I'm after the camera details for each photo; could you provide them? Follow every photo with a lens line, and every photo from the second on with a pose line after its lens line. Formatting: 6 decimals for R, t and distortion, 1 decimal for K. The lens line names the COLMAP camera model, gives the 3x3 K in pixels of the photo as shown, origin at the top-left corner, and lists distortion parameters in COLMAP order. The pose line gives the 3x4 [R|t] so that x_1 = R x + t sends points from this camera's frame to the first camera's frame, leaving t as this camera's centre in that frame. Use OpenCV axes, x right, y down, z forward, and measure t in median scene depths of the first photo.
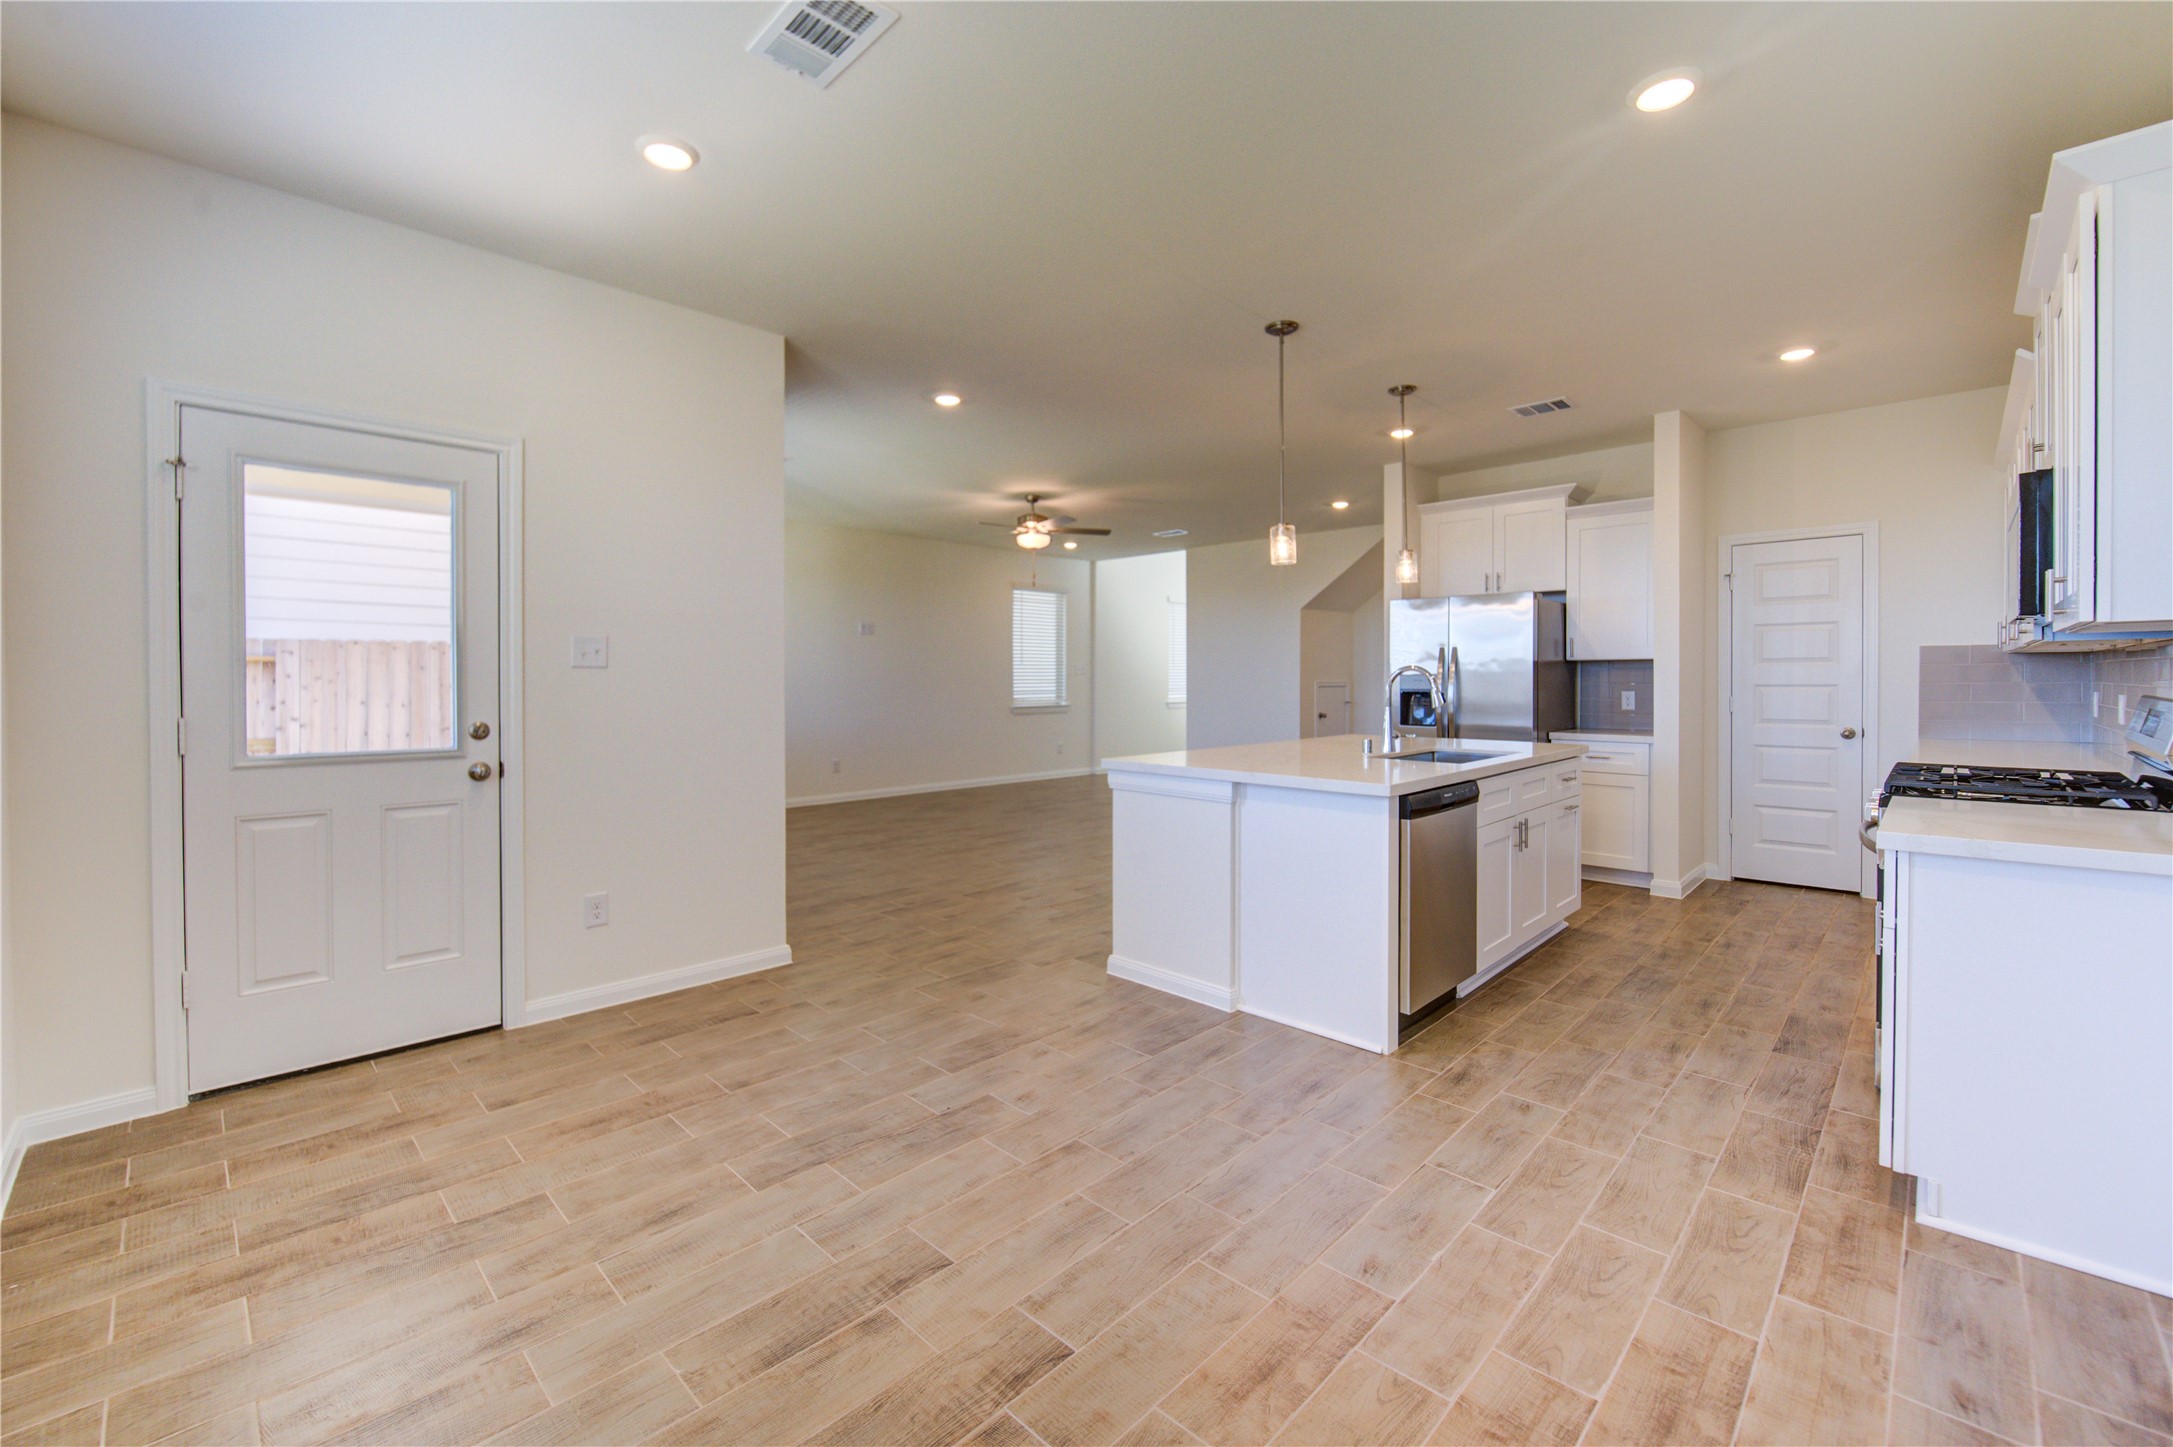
lens RADIAL K [[897.7, 0, 1083.6], [0, 897.7, 687.9], [0, 0, 1]] dist [-0.017530, -0.000169]
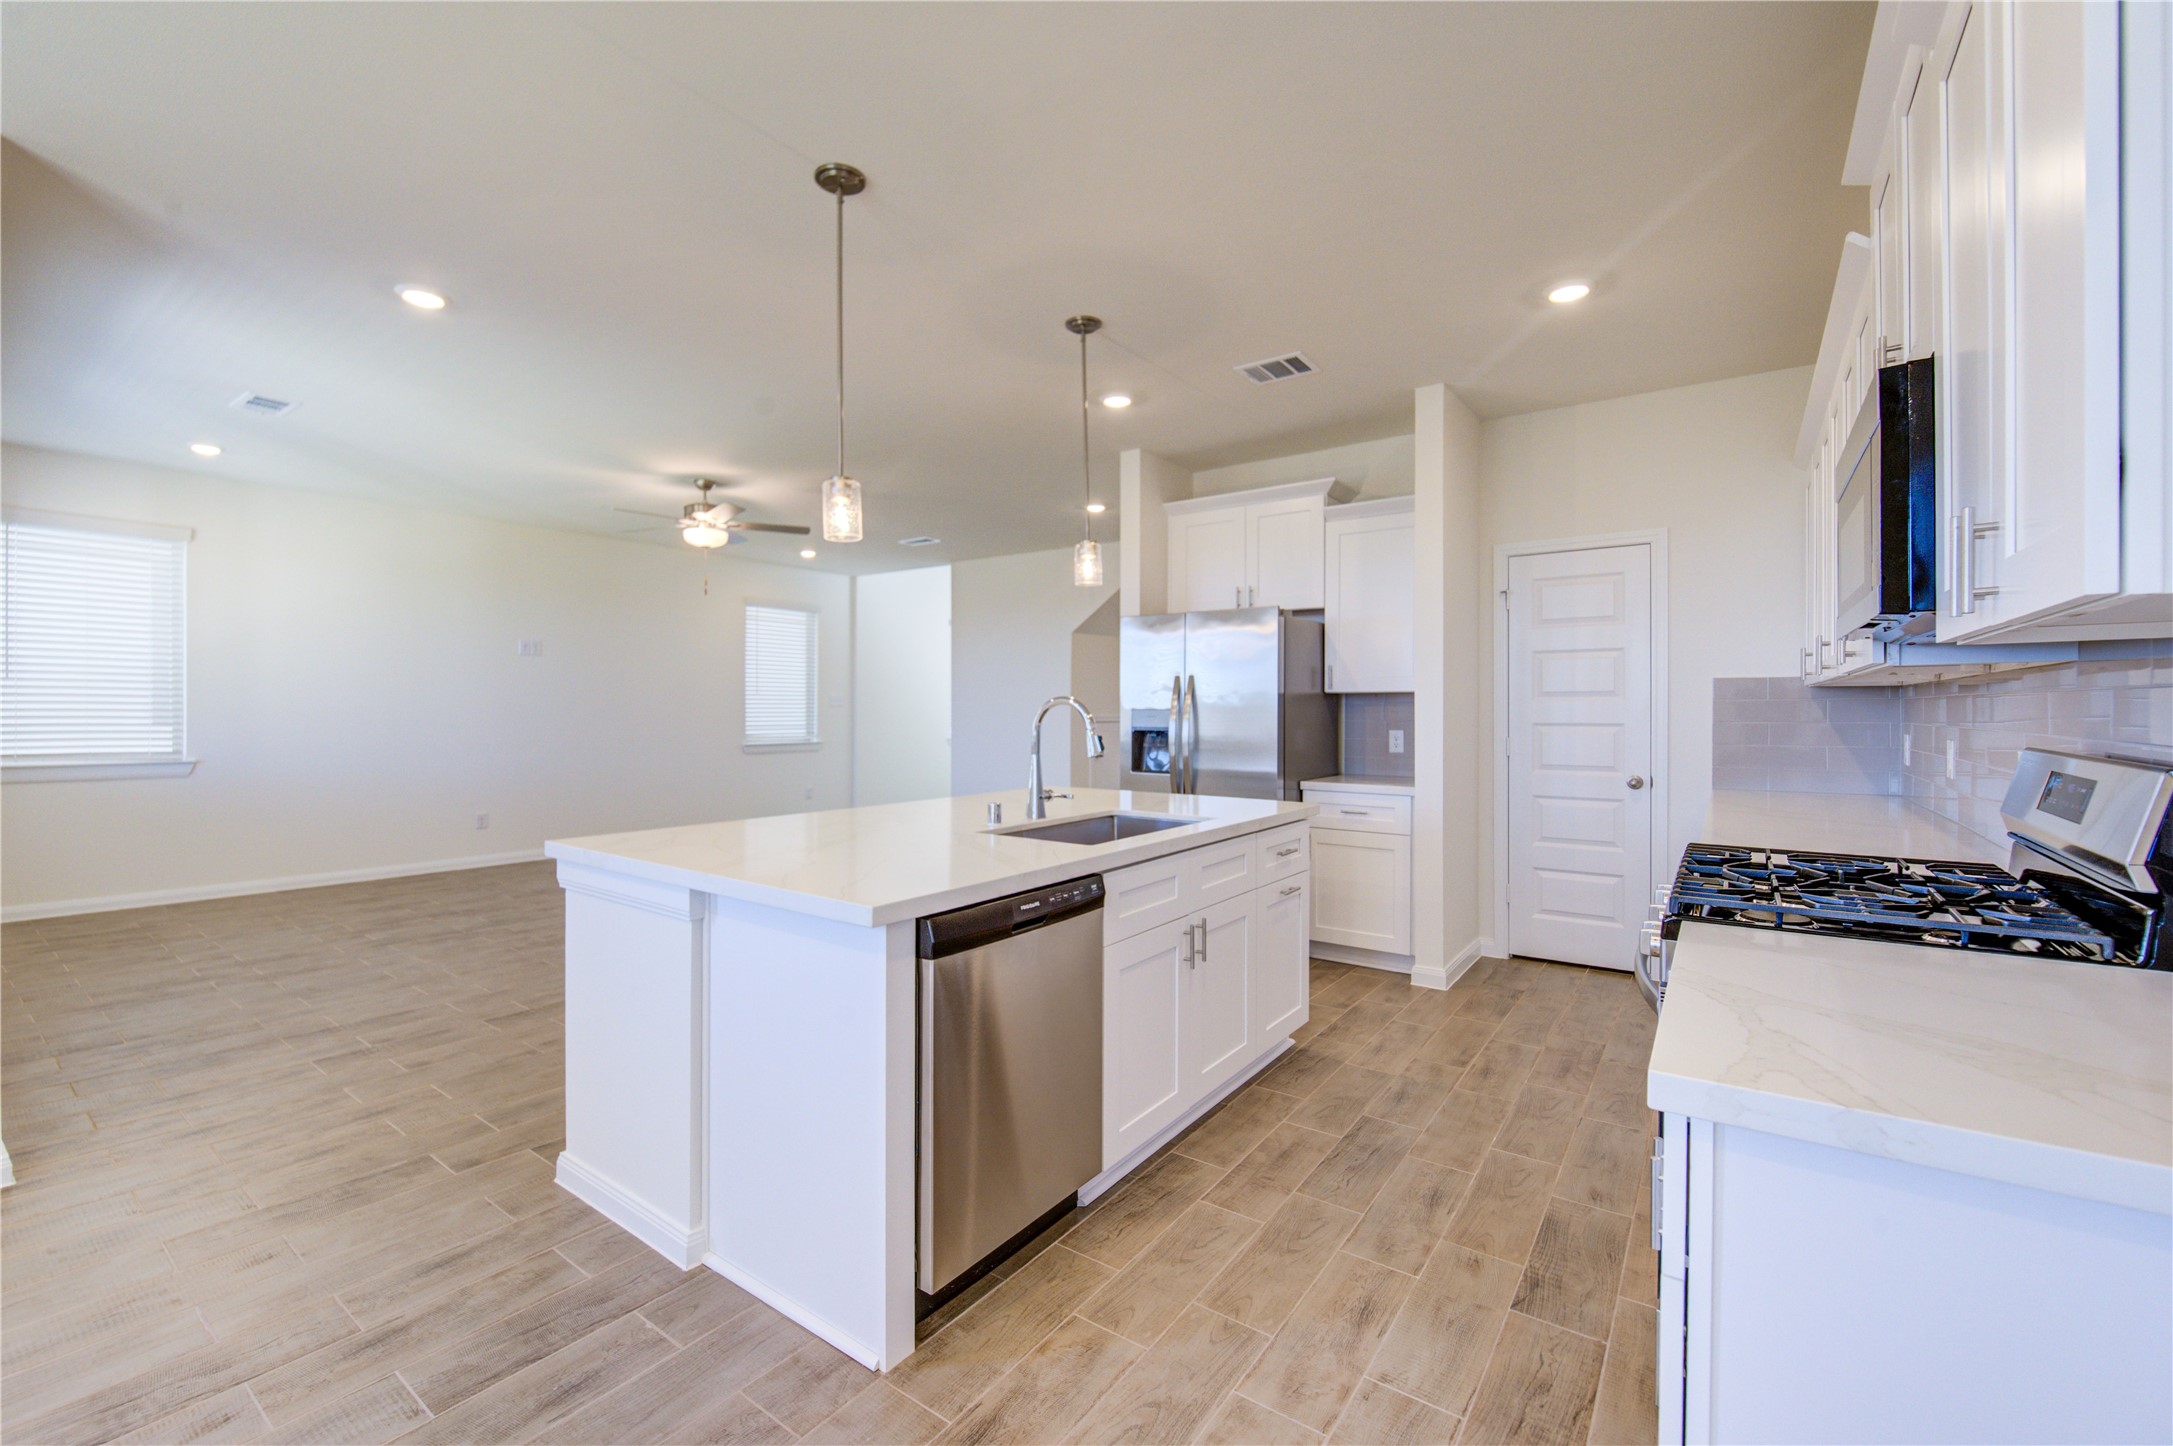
lens RADIAL K [[908.2, 0, 1073.0], [0, 908.2, 710.7], [0, 0, 1]] dist [-0.015596, -0.000347]
pose [[0.989442, 0.005603, 0.144819, 0.260358], [-0.004005, 0.999928, -0.011326, -0.005581], [-0.144872, 0.010627, 0.989393, 0.283508]]
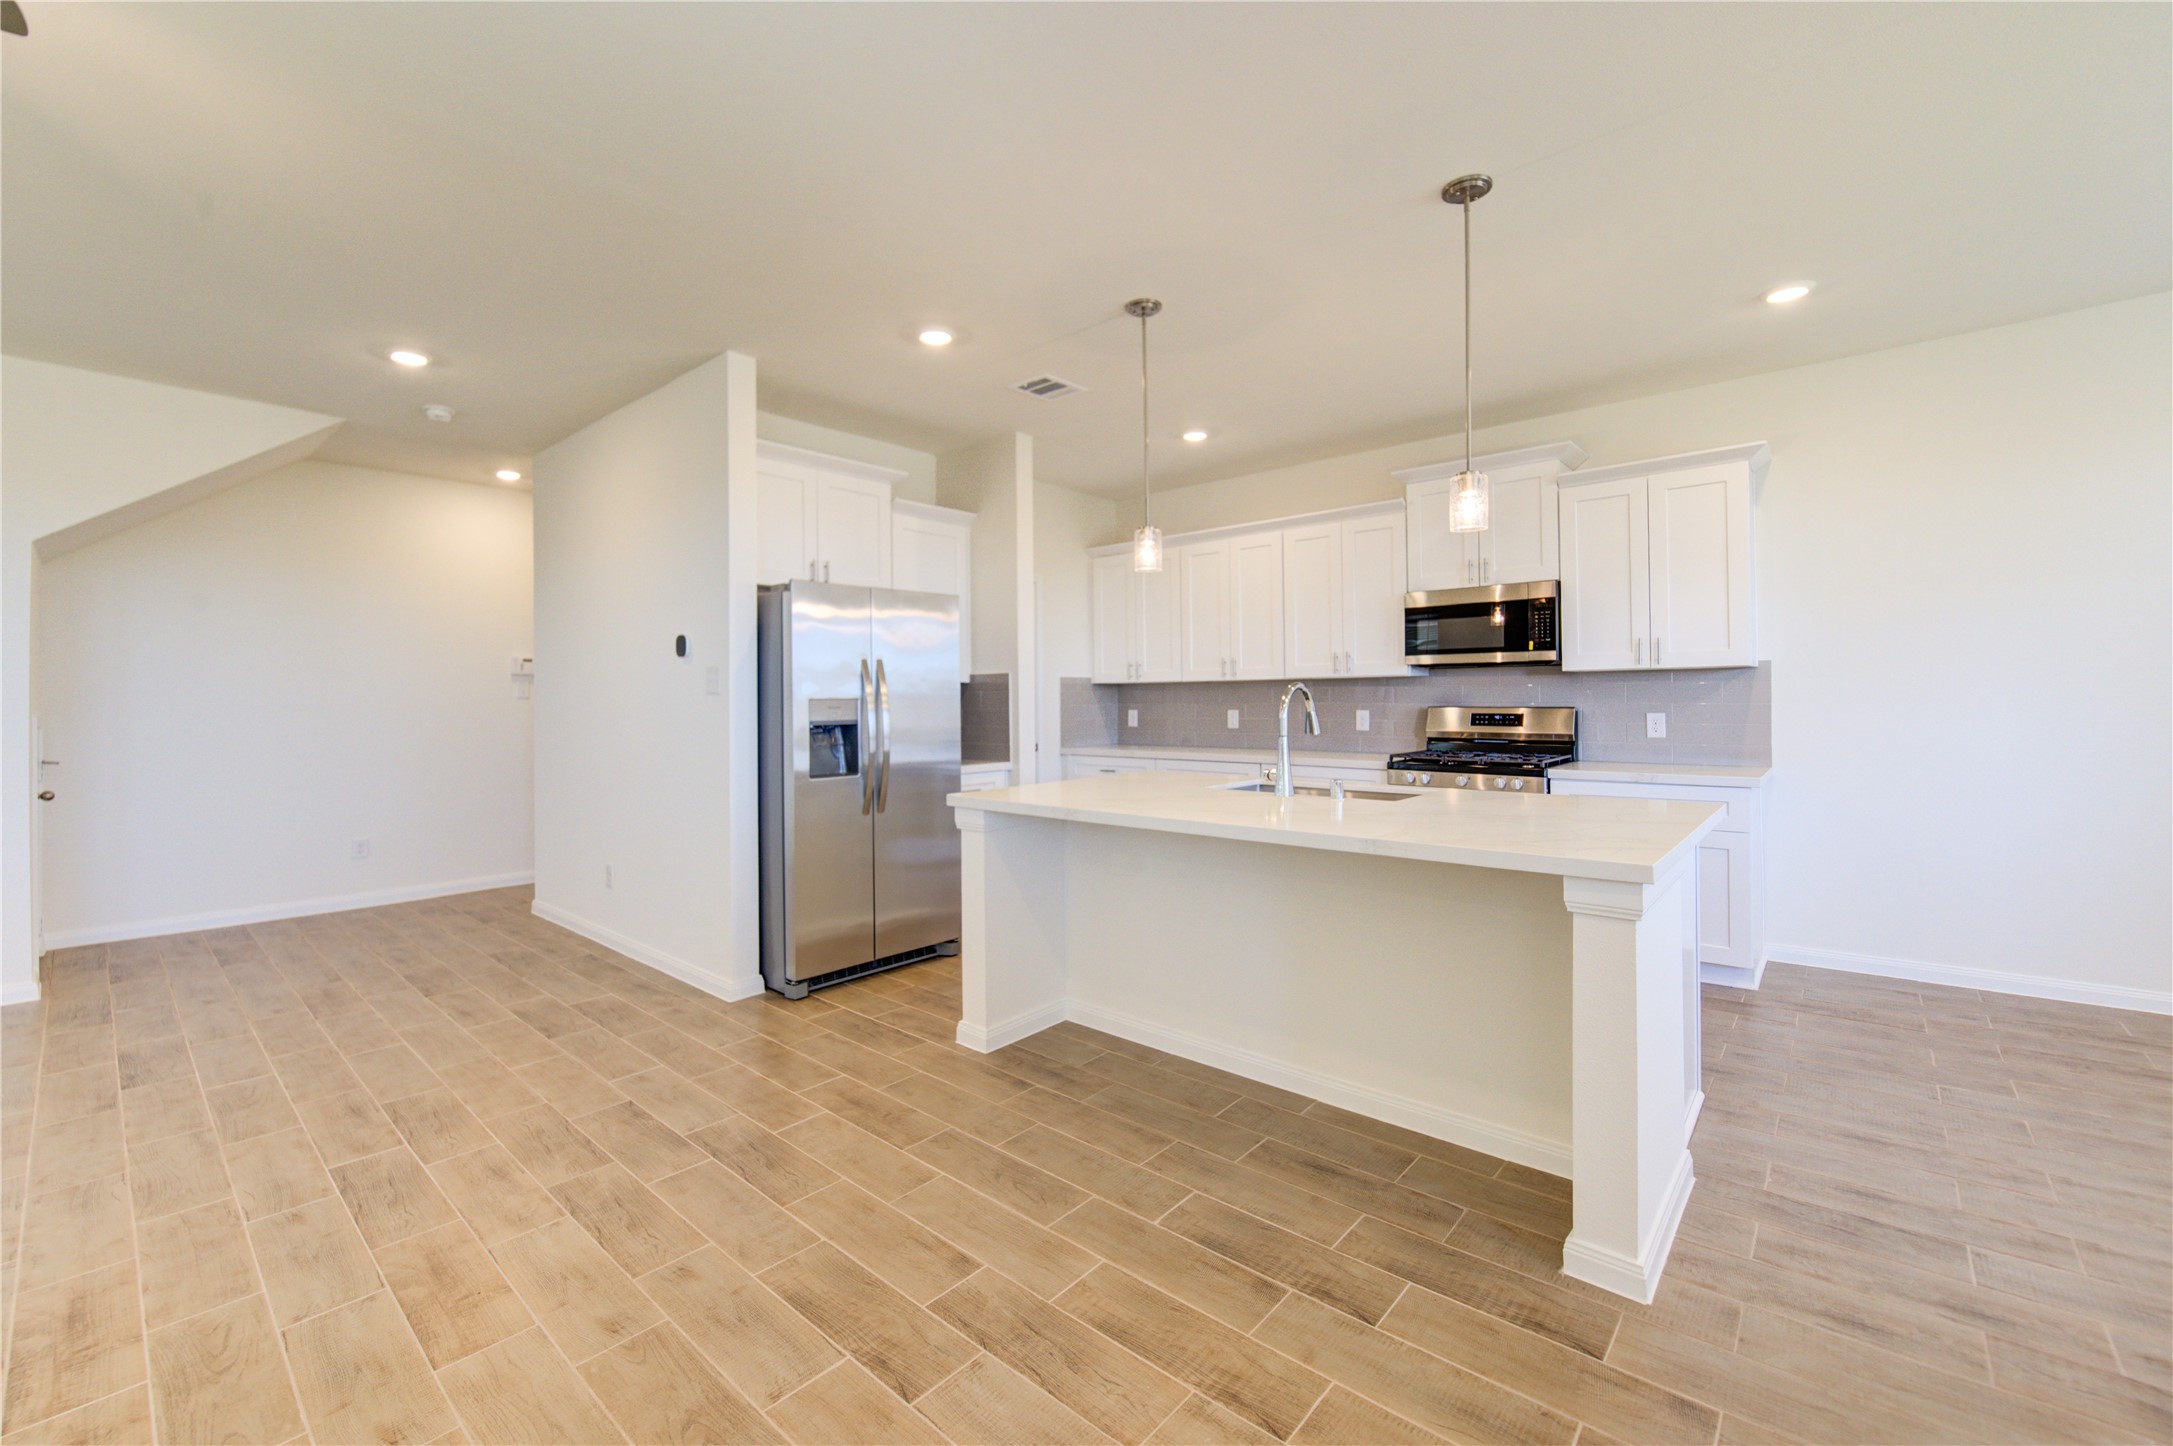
lens RADIAL K [[860.9, 0, 1080.5], [0, 860.9, 703.4], [0, 0, 1]] dist [-0.019395, -0.000116]
pose [[-0.032179, -0.002748, 0.999478, -0.374870], [0.018074, 0.999831, 0.003331, -0.012911], [-0.999319, 0.018172, -0.032124, 1.171569]]
